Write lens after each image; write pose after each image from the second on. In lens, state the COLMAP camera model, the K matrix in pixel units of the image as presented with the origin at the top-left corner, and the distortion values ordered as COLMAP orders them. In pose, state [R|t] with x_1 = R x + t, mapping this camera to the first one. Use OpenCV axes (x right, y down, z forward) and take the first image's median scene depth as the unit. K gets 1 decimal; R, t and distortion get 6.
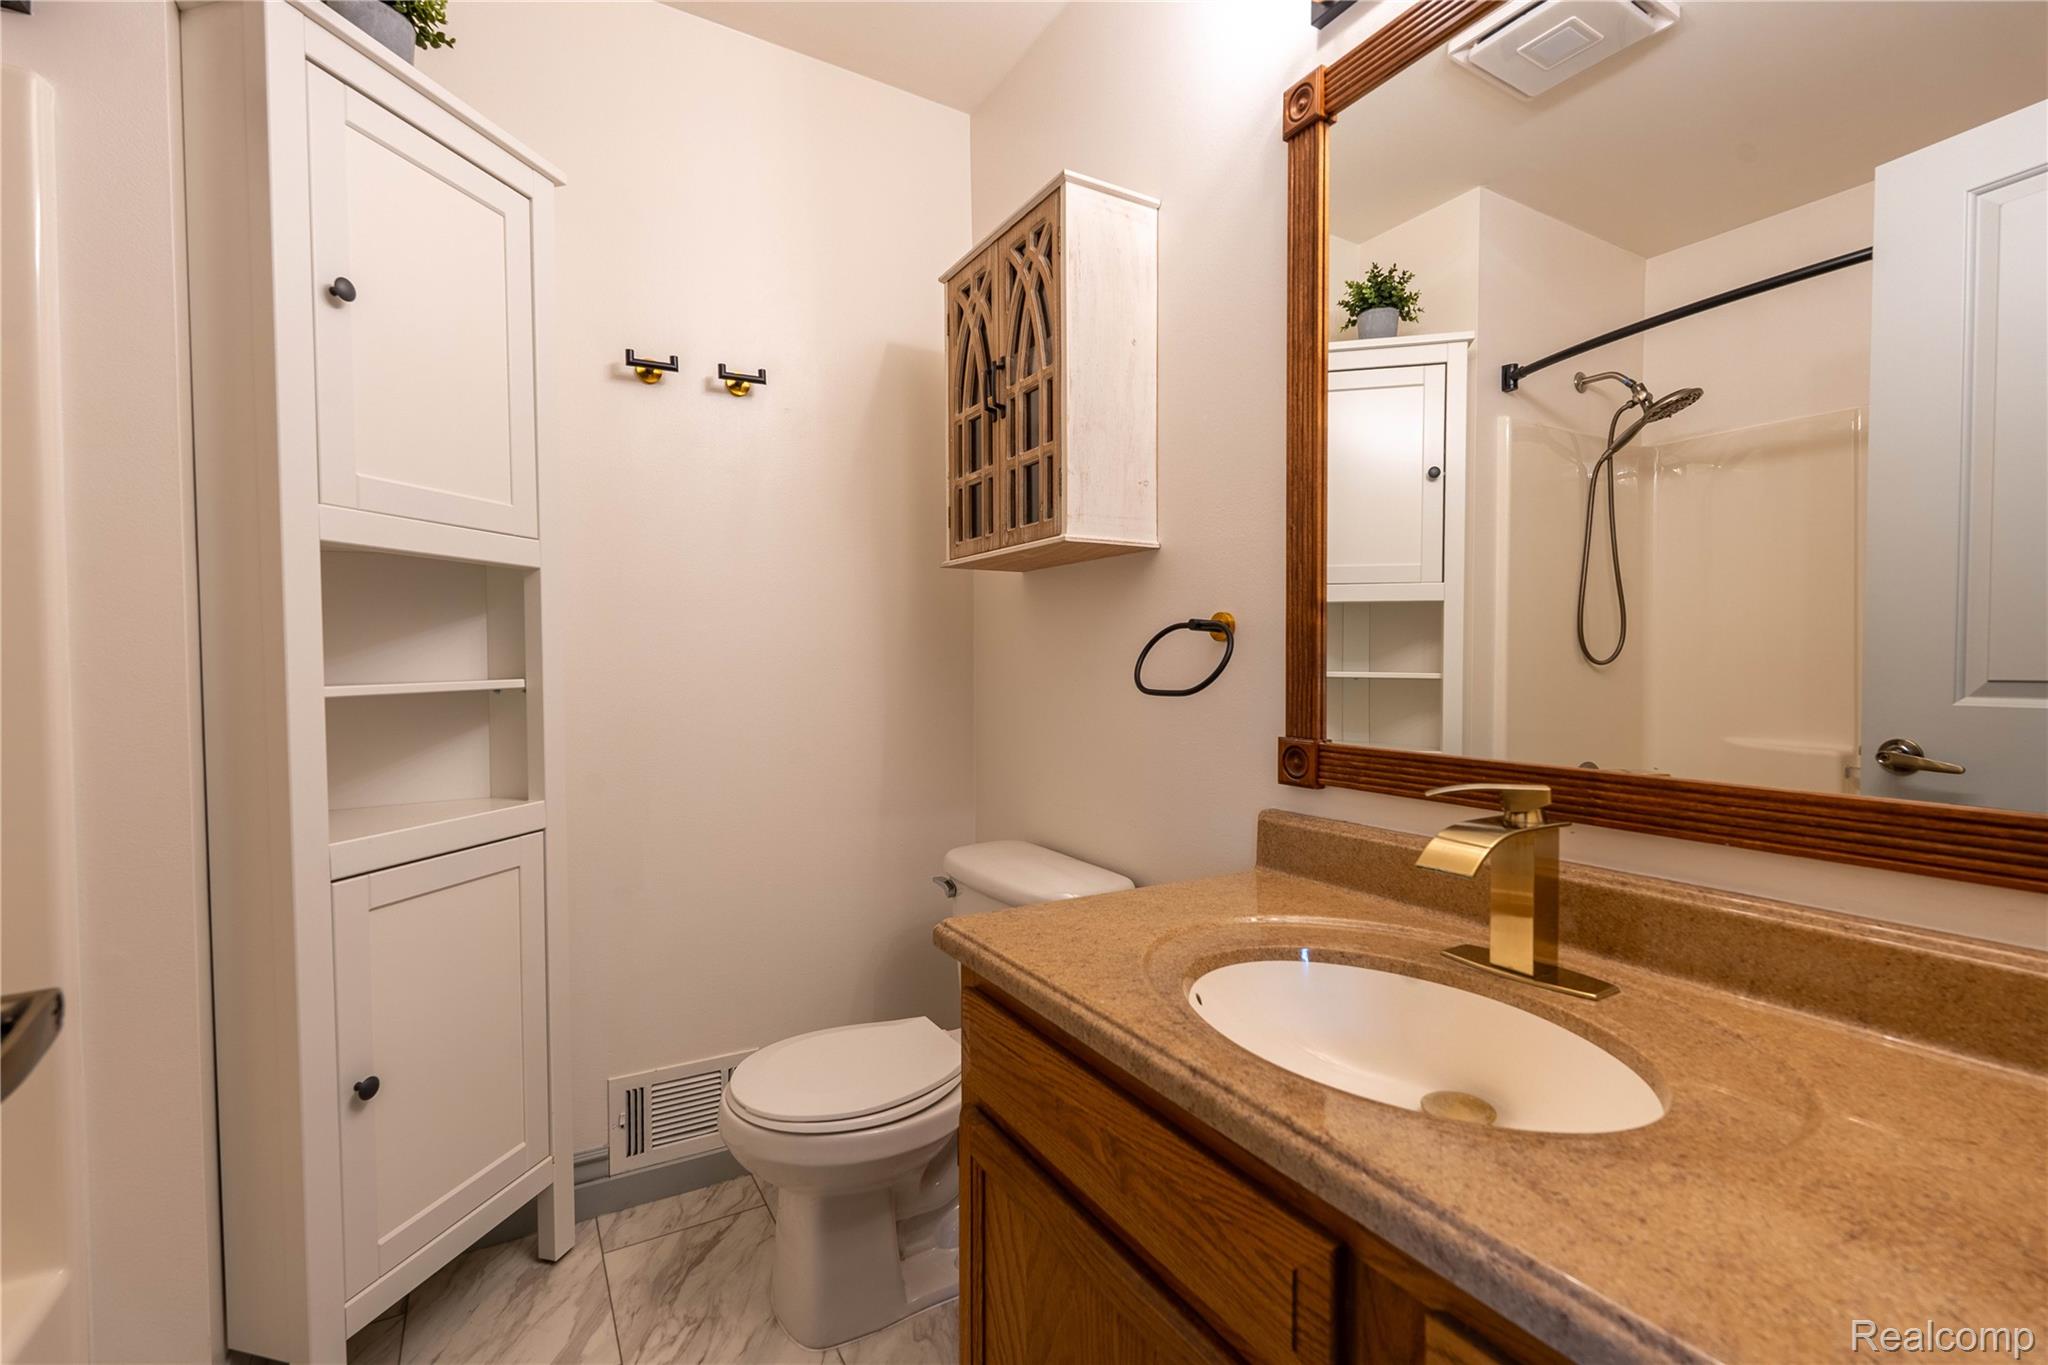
lens RADIAL K [[896.4, 0, 1022.6], [0, 896.4, 677.5], [0, 0, 1]] dist [-0.007585, 0.002404]
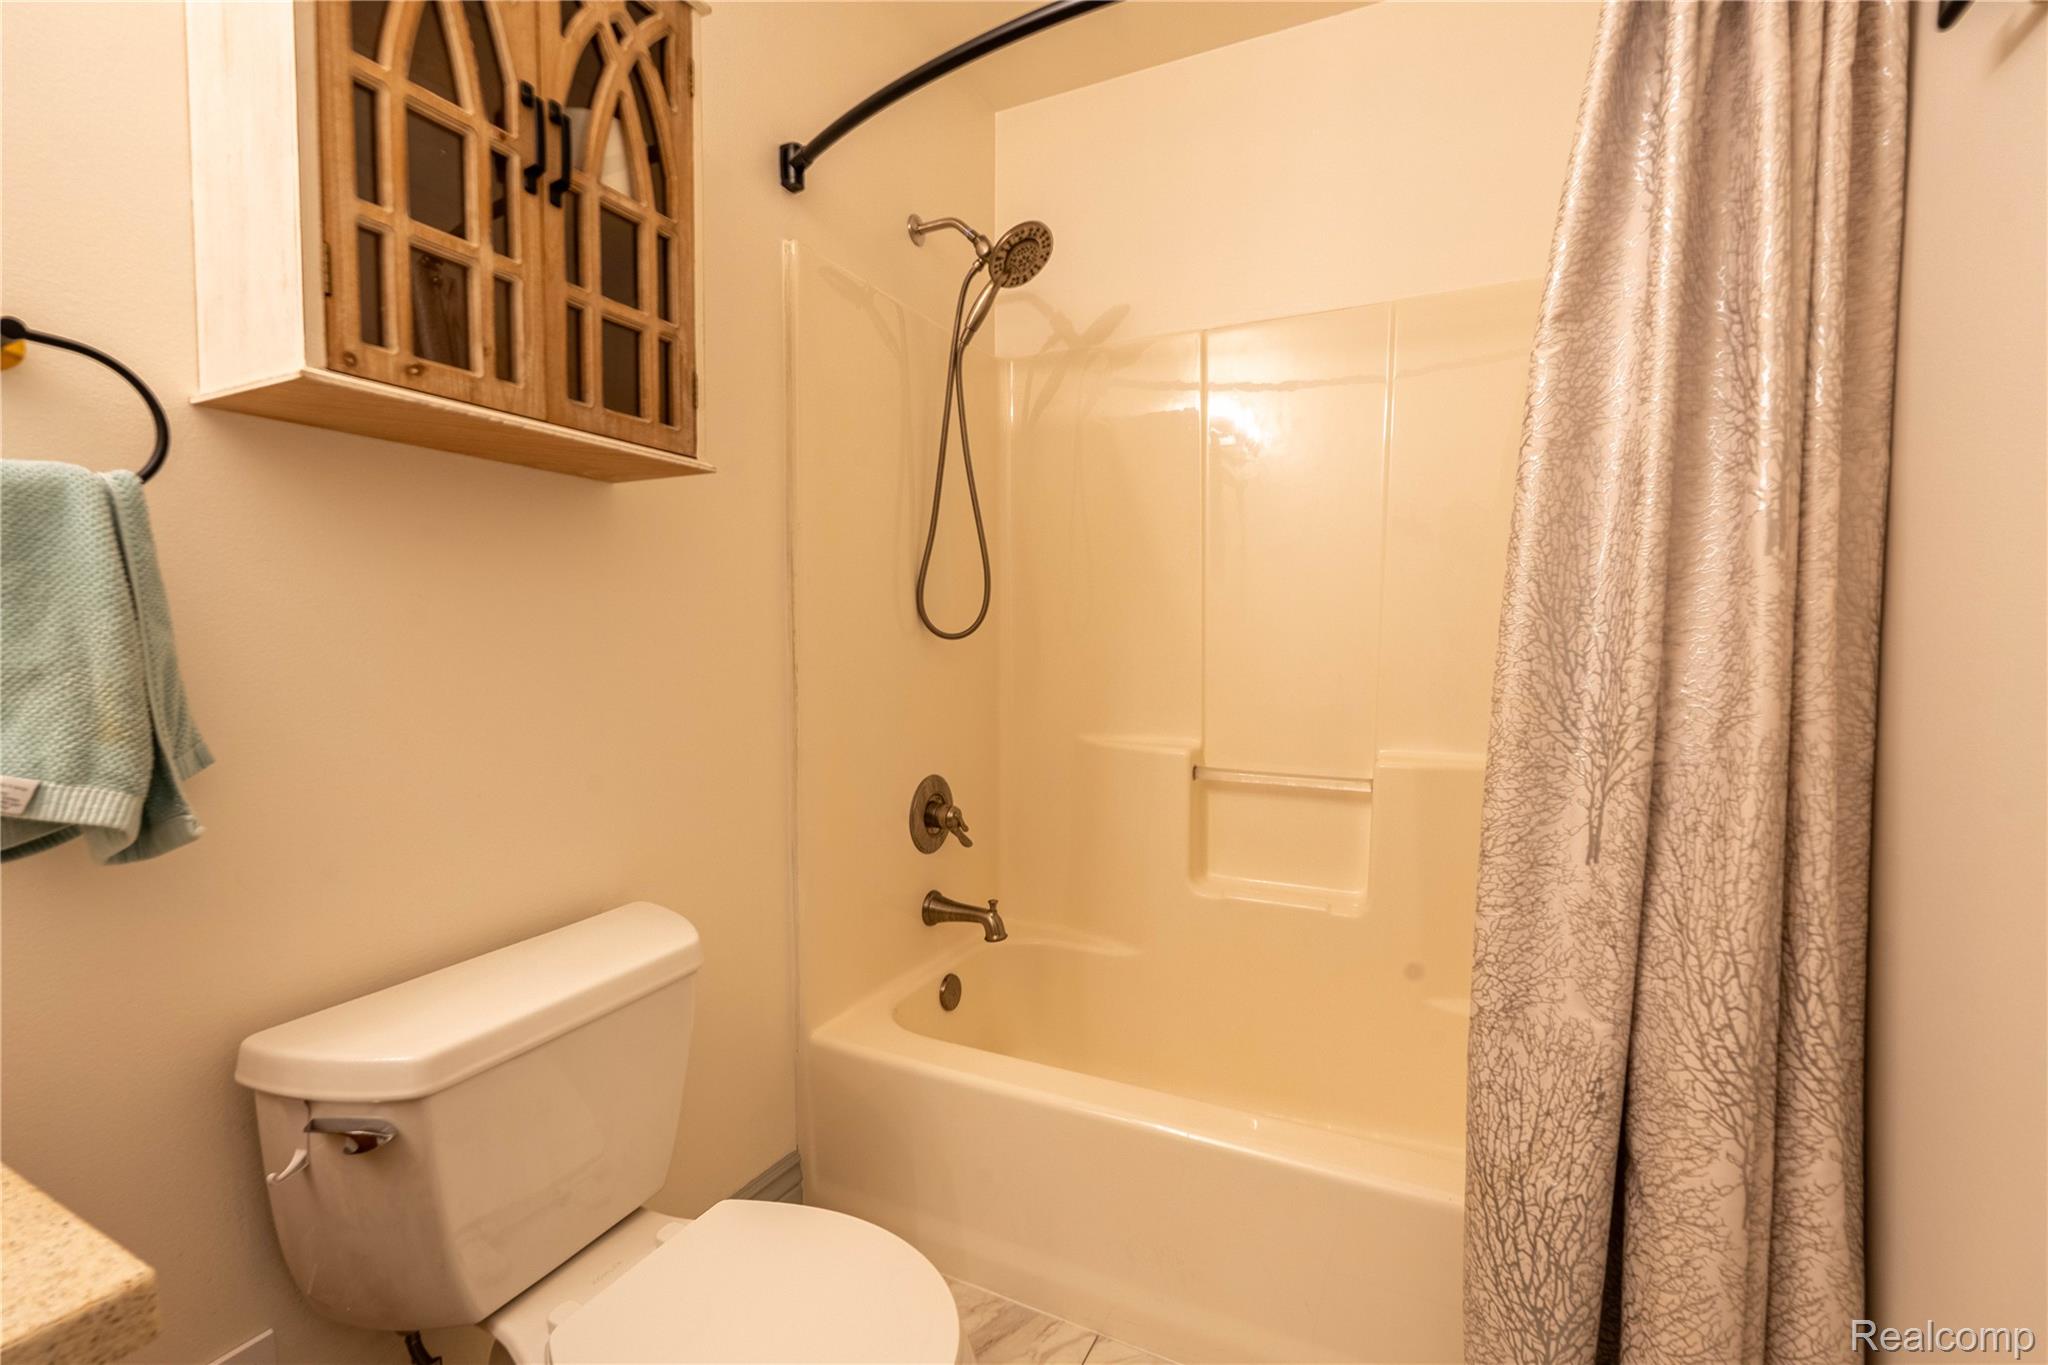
lens RADIAL K [[896.4, 0, 1025.1], [0, 896.4, 687.9], [0, 0, 1]] dist [-0.007585, 0.002404]
pose [[-0.552788, -0.045589, 0.832074, -0.704607], [0.020161, 0.997479, 0.068045, -0.002439], [-0.833078, 0.054390, -0.550475, 1.080834]]
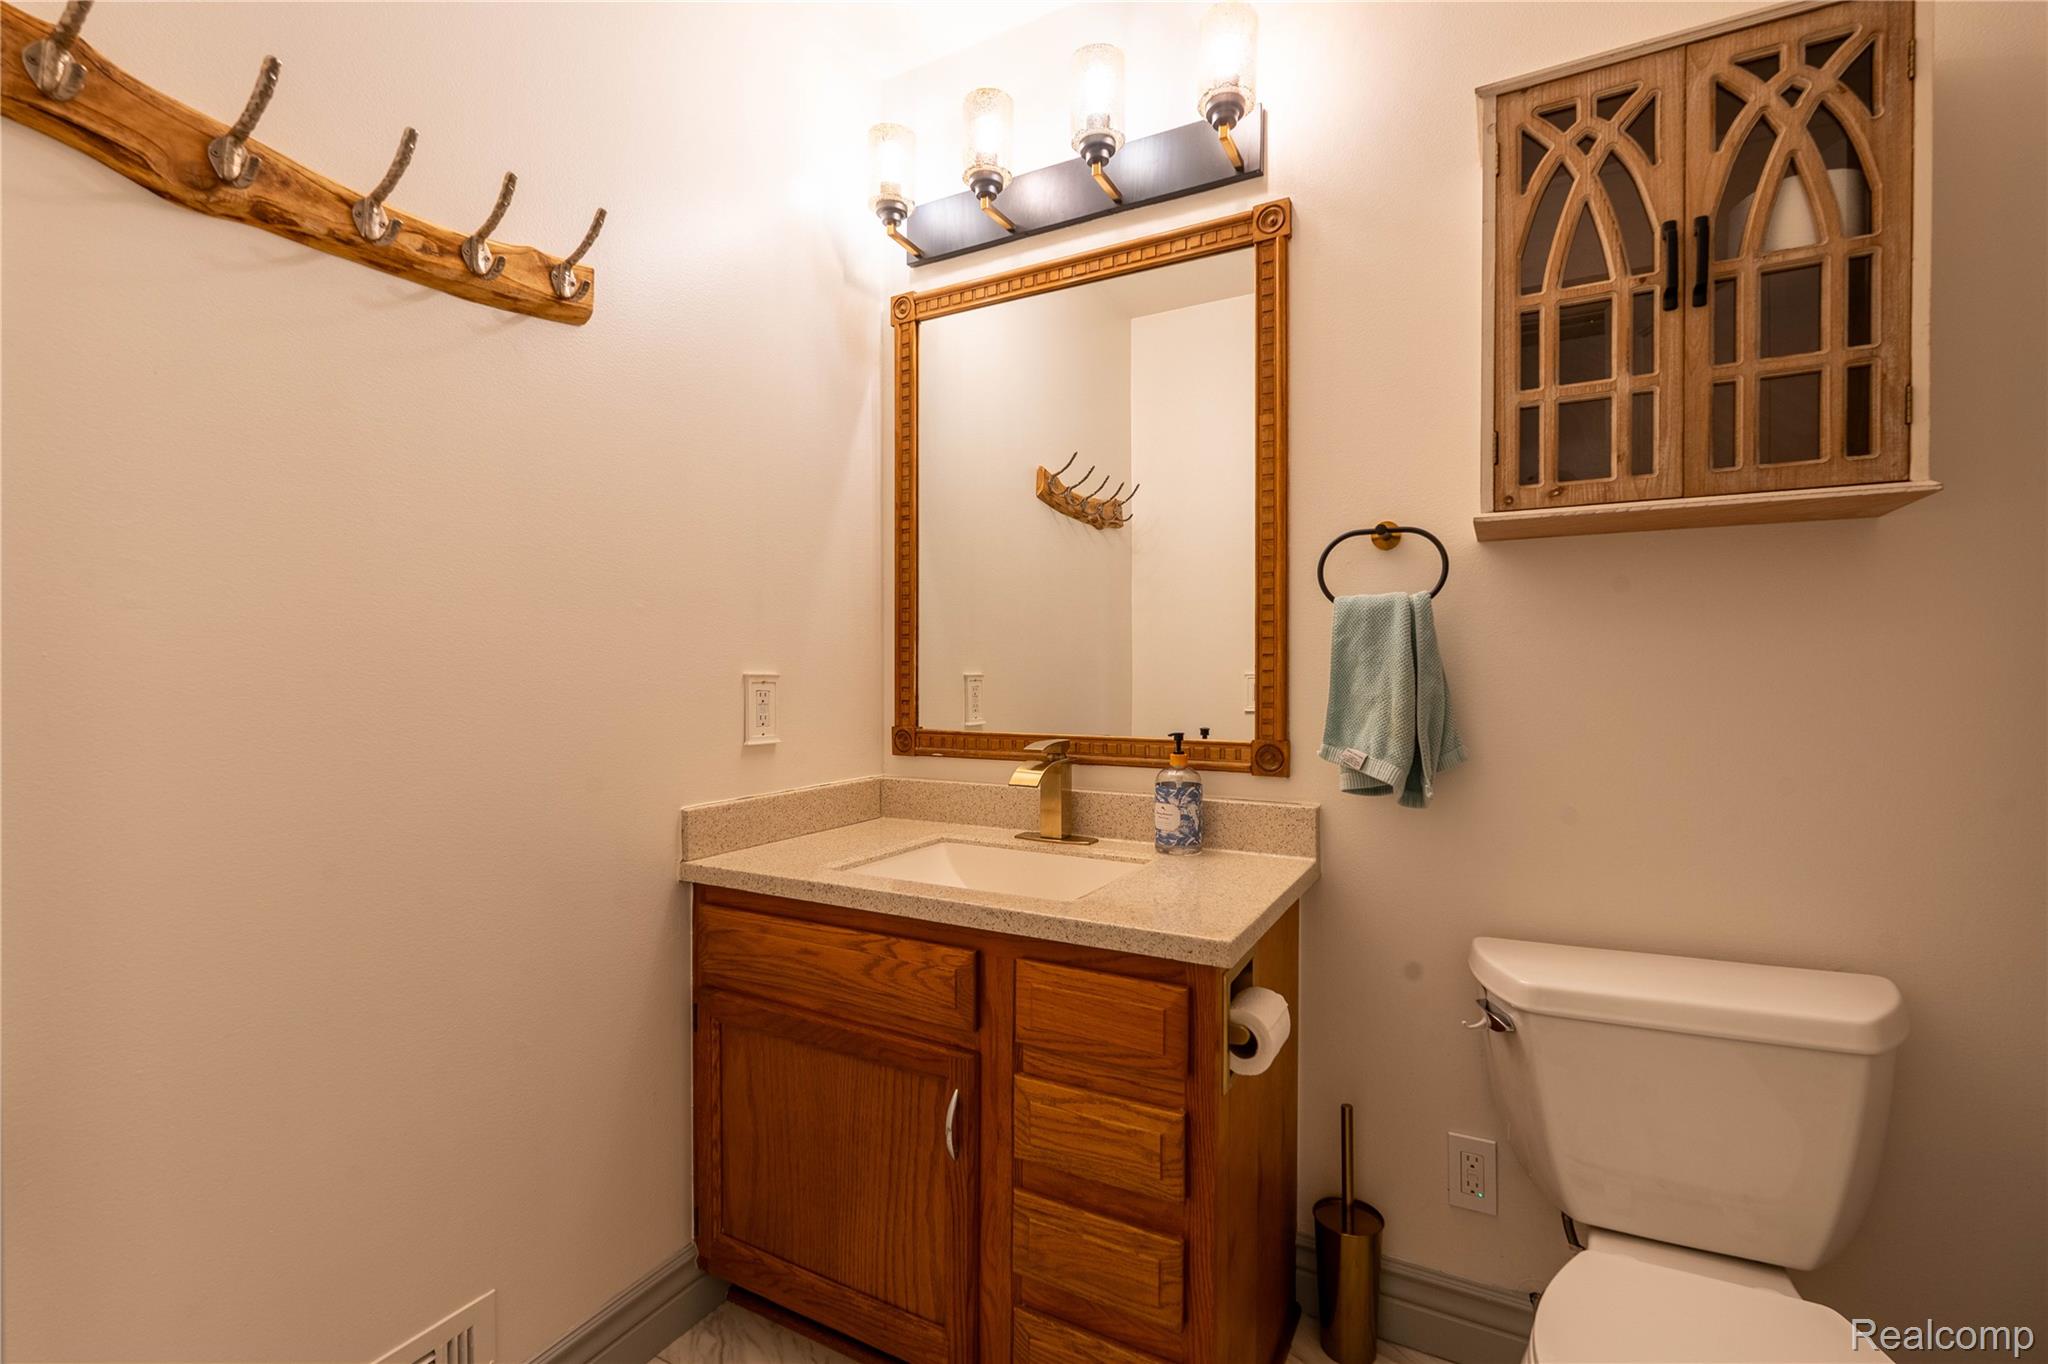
lens RADIAL K [[896.4, 0, 1026.3], [0, 896.4, 688.2], [0, 0, 1]] dist [-0.007585, 0.002404]
pose [[0.856977, -0.003267, 0.515345, -0.811798], [0.012348, 0.999823, -0.014194, 0.005564], [-0.515207, 0.018527, 0.856865, 0.683419]]
